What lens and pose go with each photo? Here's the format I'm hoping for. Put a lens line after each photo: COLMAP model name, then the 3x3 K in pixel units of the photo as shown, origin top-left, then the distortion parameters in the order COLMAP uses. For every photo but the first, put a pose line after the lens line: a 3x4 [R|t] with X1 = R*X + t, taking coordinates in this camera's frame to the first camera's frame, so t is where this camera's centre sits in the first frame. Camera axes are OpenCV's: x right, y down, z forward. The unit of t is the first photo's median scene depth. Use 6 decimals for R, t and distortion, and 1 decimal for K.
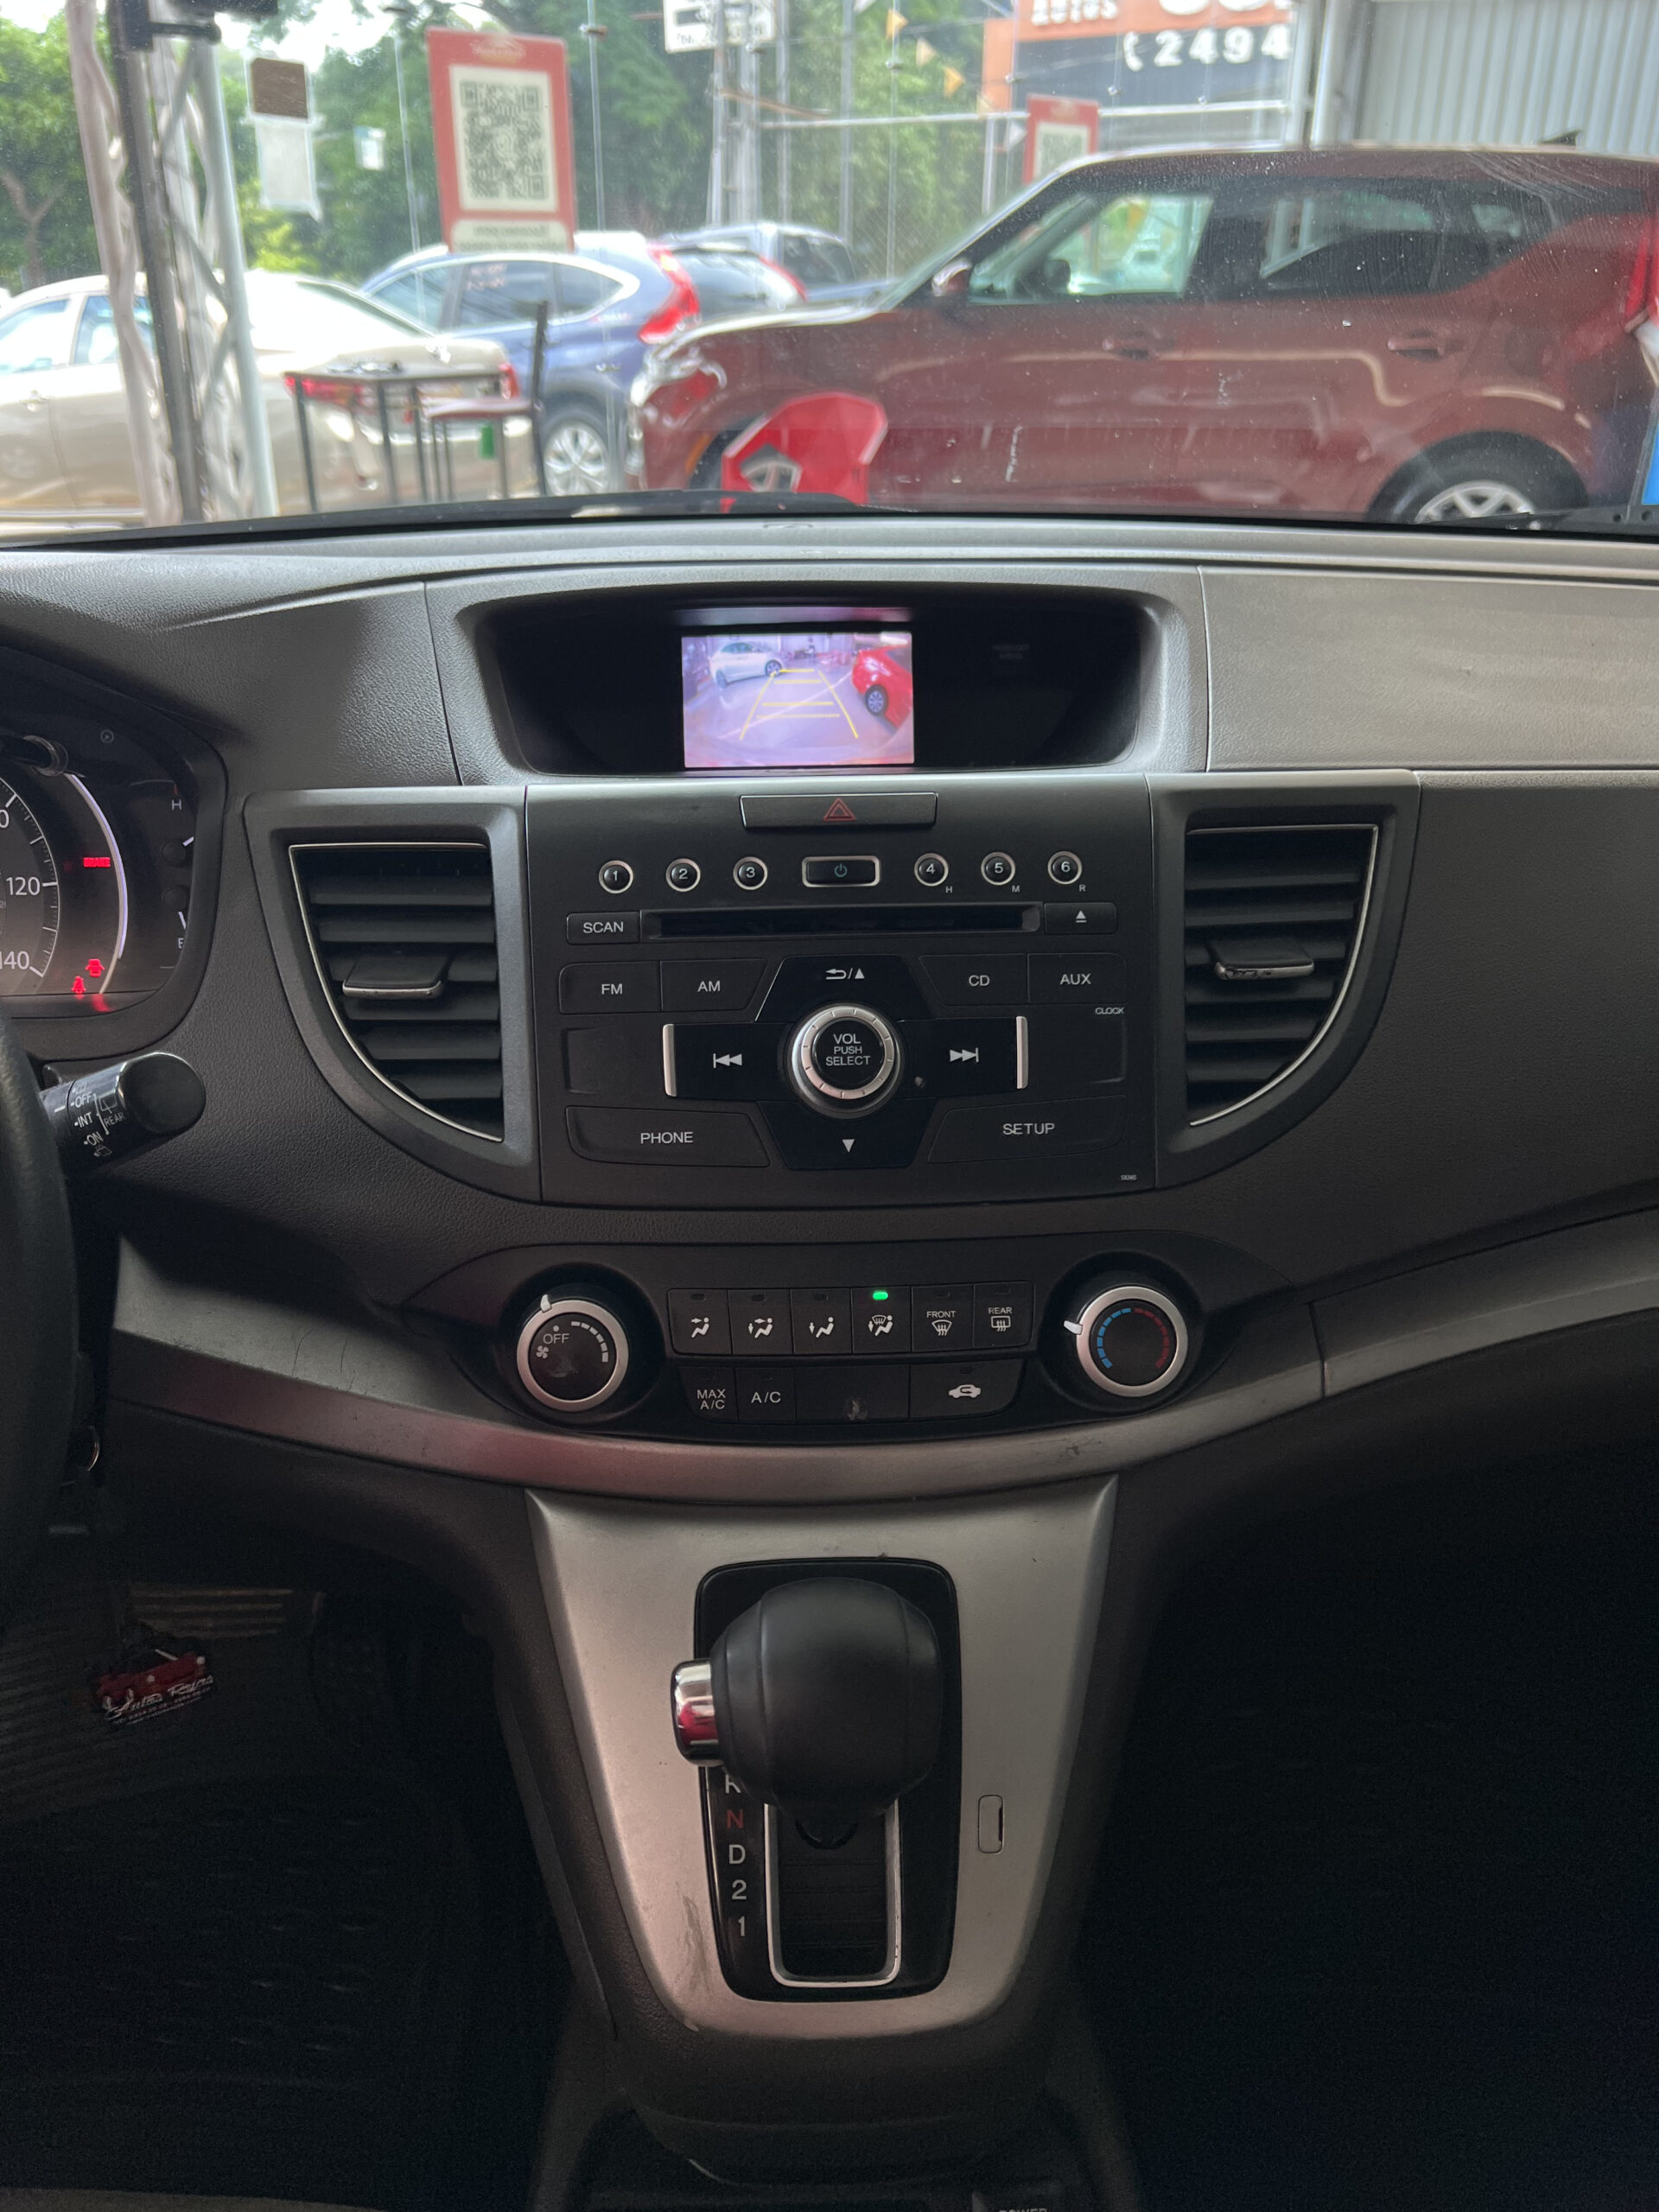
lens RADIAL K [[1697.4, 0, 808.3], [0, 1697.4, 1111.3], [0, 0, 1]] dist [0.046980, -0.052955]
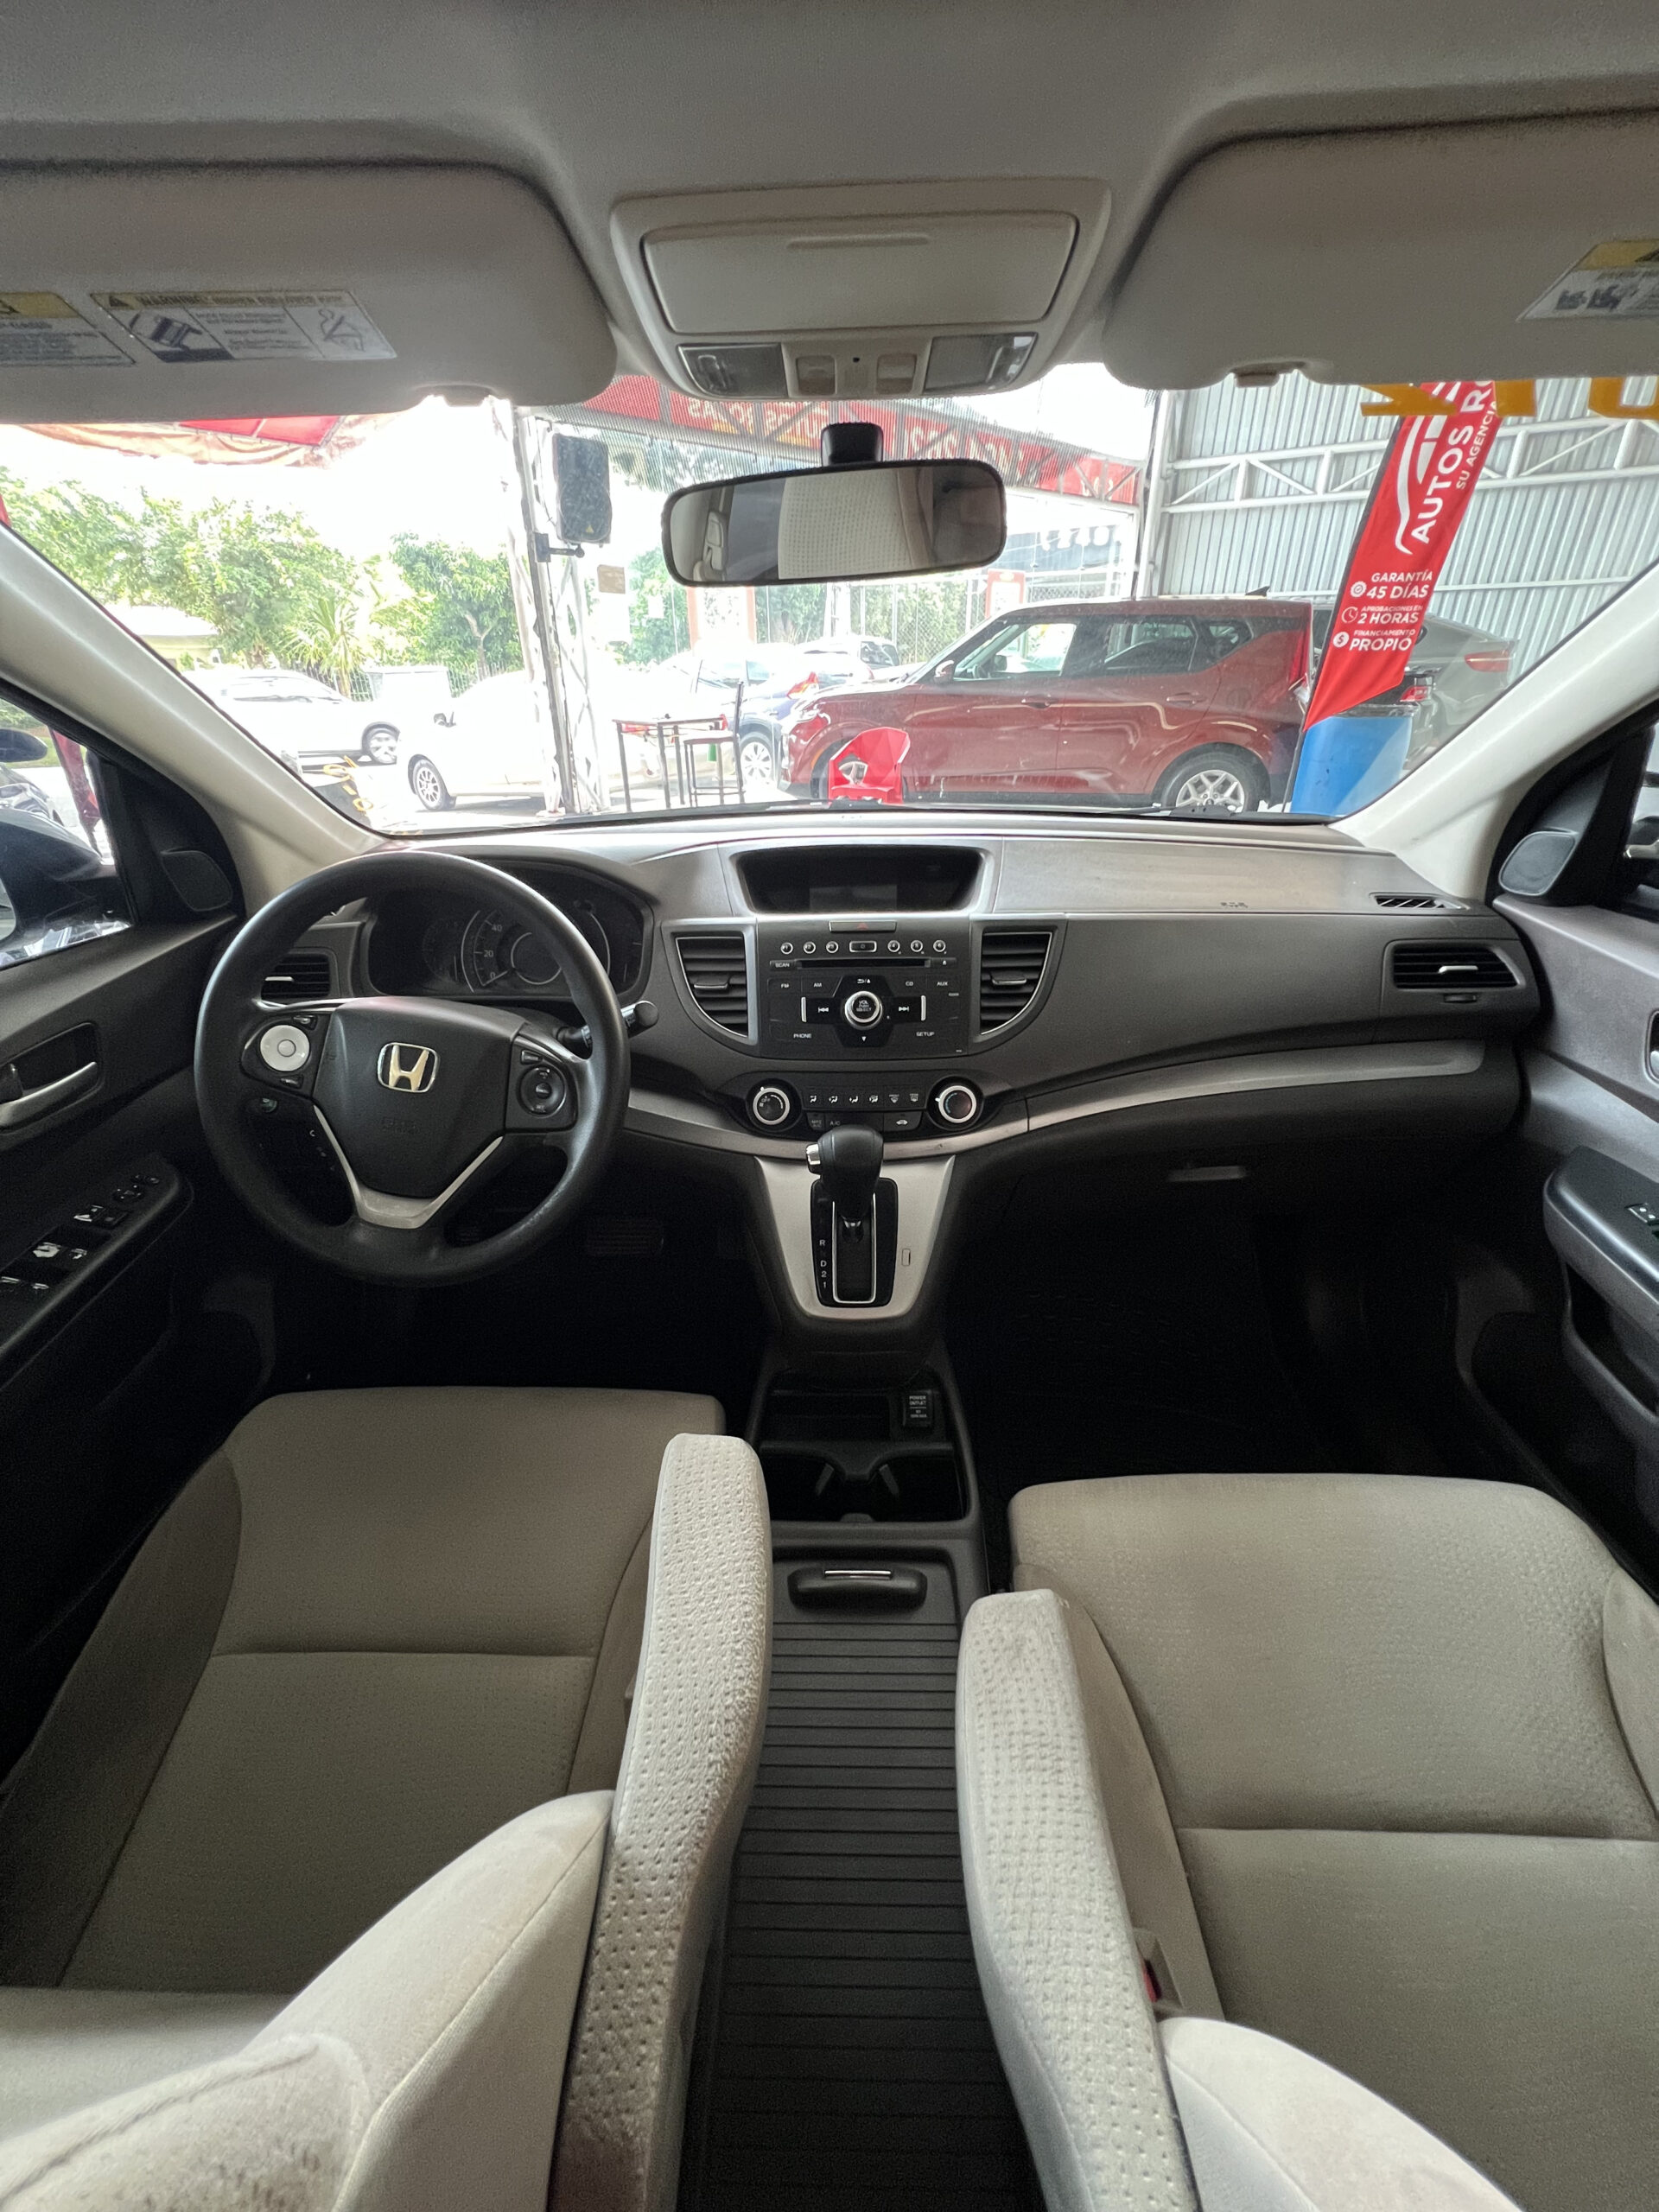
lens RADIAL K [[886.9, 0, 824.5], [0, 886.9, 1111.8], [0, 0, 1]] dist [-0.001301, 0.000098]
pose [[0.998592, 0.010714, -0.051952, 0.031647], [-0.009719, 0.999765, 0.019361, 0.099861], [0.052147, -0.018829, 0.998462, -0.469166]]
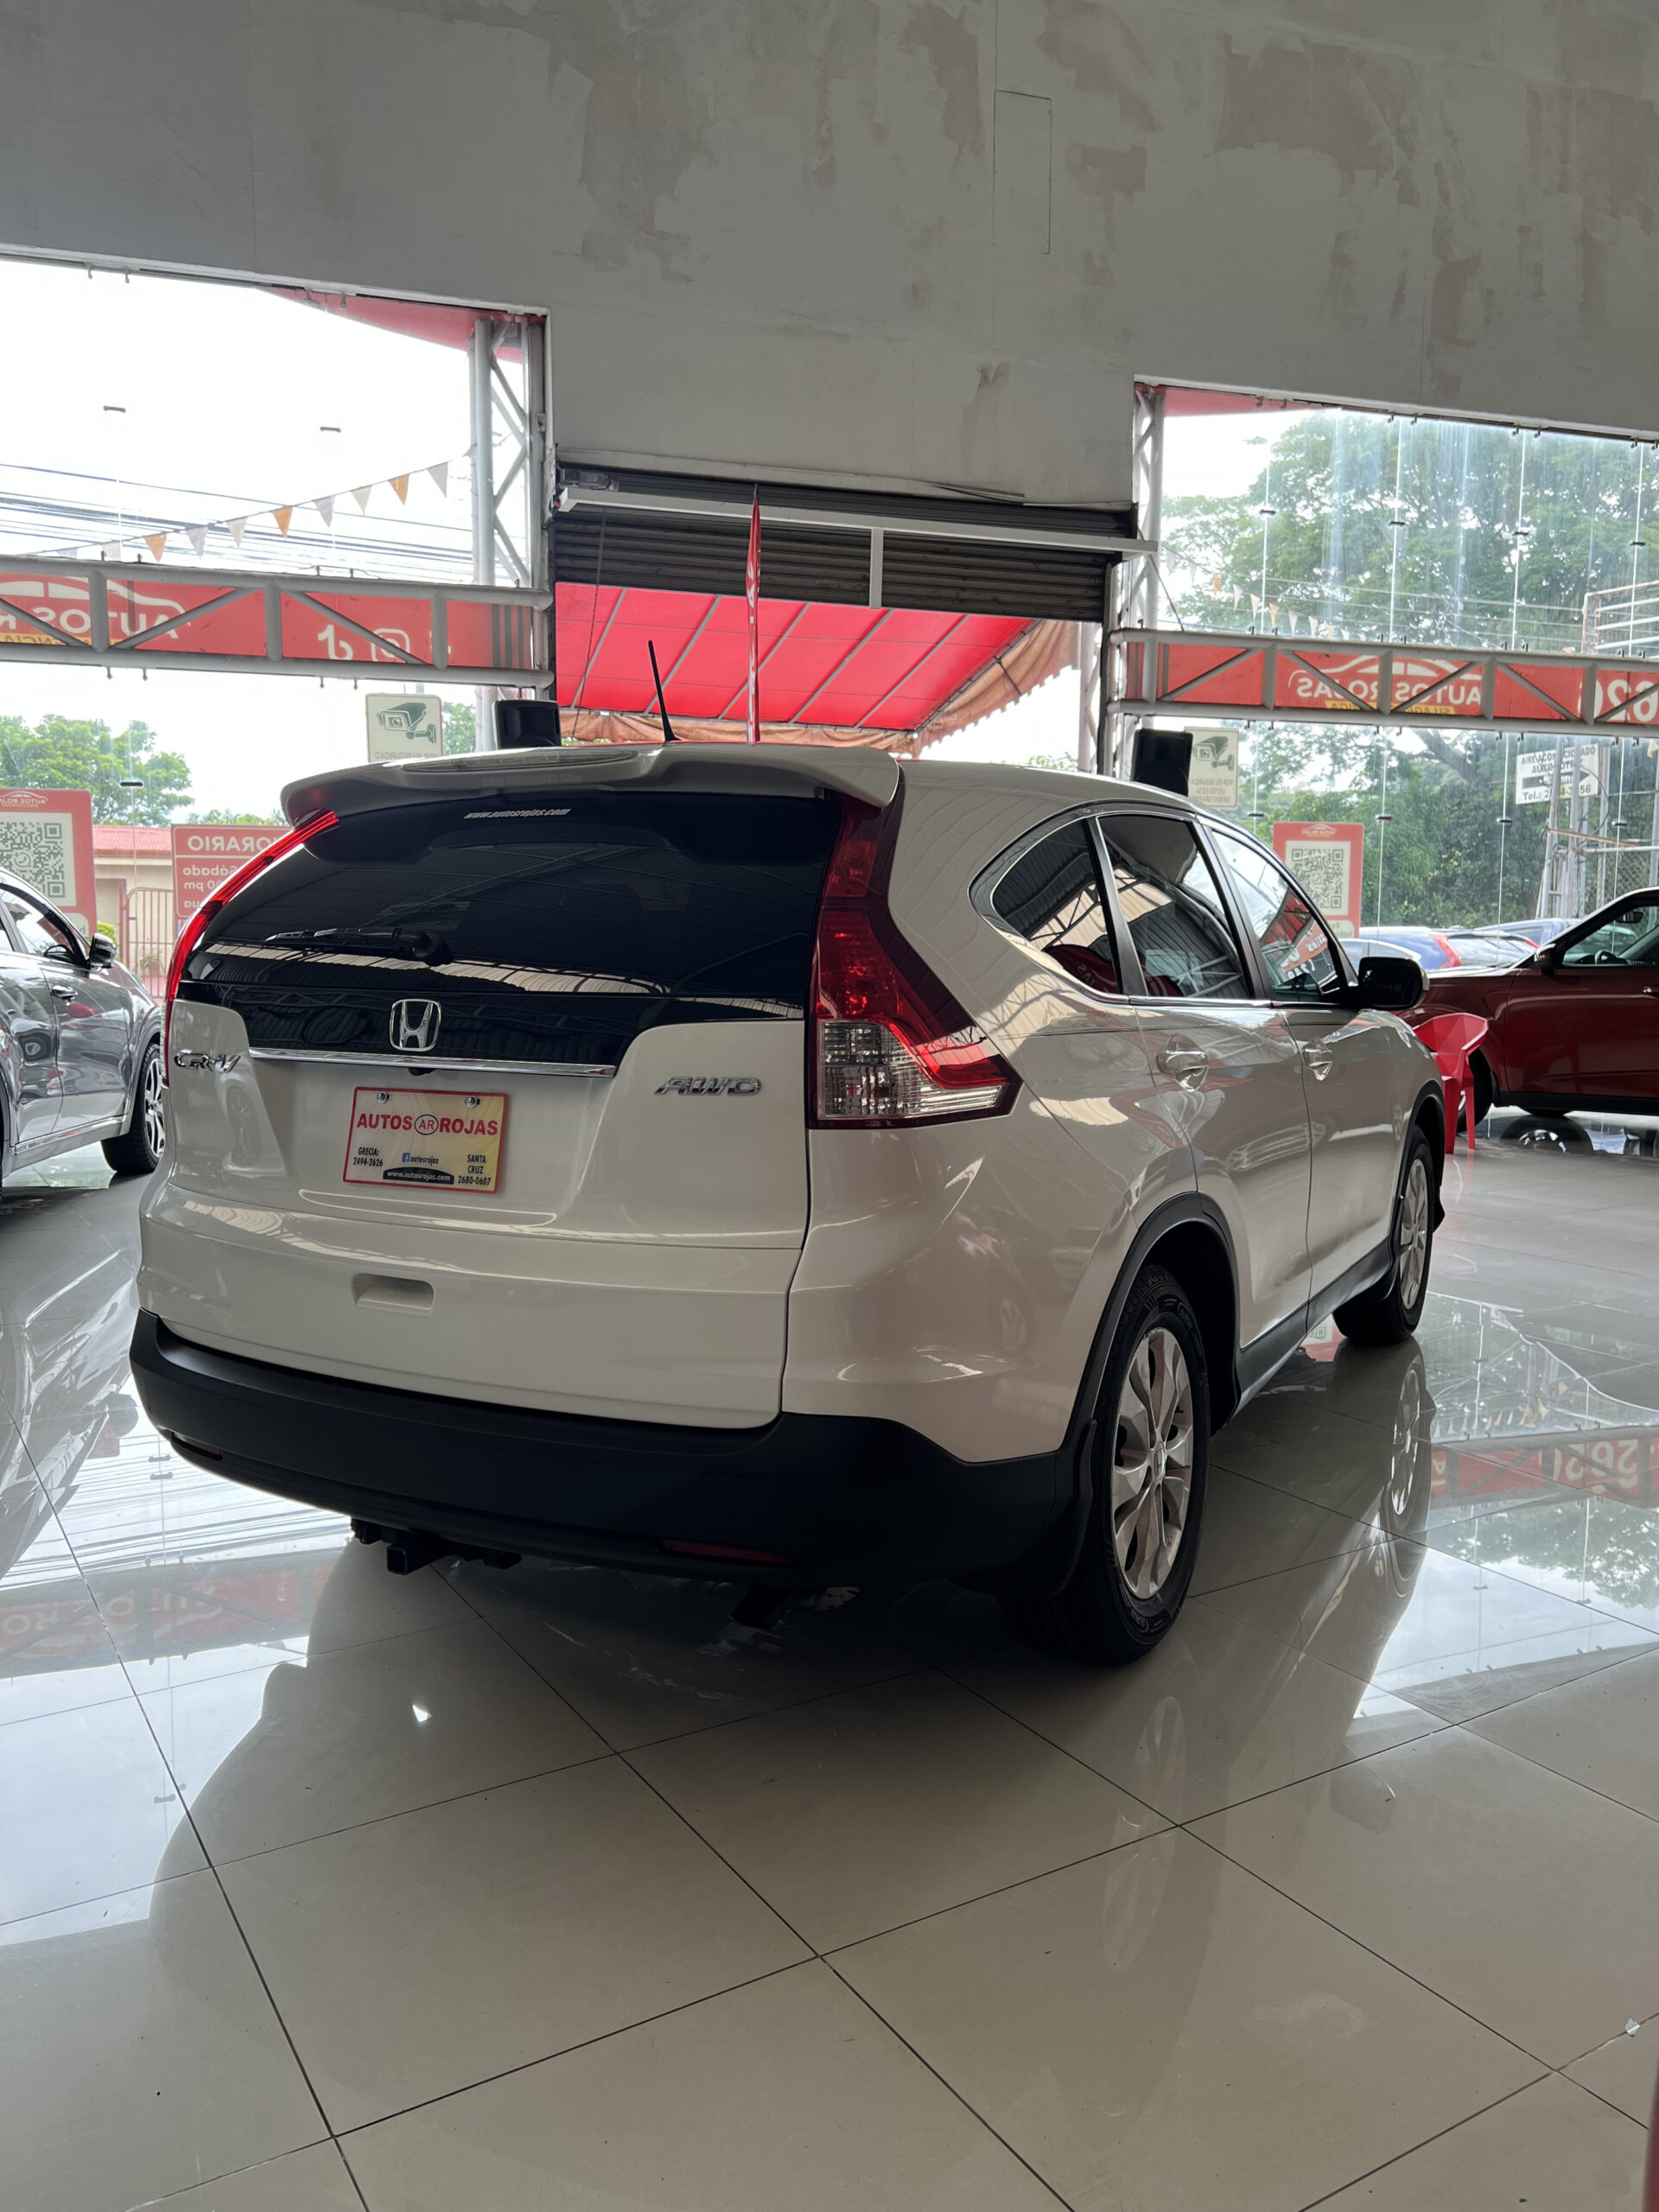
lens RADIAL K [[1697.4, 0, 825.8], [0, 1697.4, 1105.4], [0, 0, 1]] dist [0.046980, -0.052955]
pose [[0.867411, 0.058444, -0.494149, 2.636536], [-0.230177, 0.927569, -0.294338, 2.614661], [0.441155, 0.369053, 0.818036, -5.352112]]
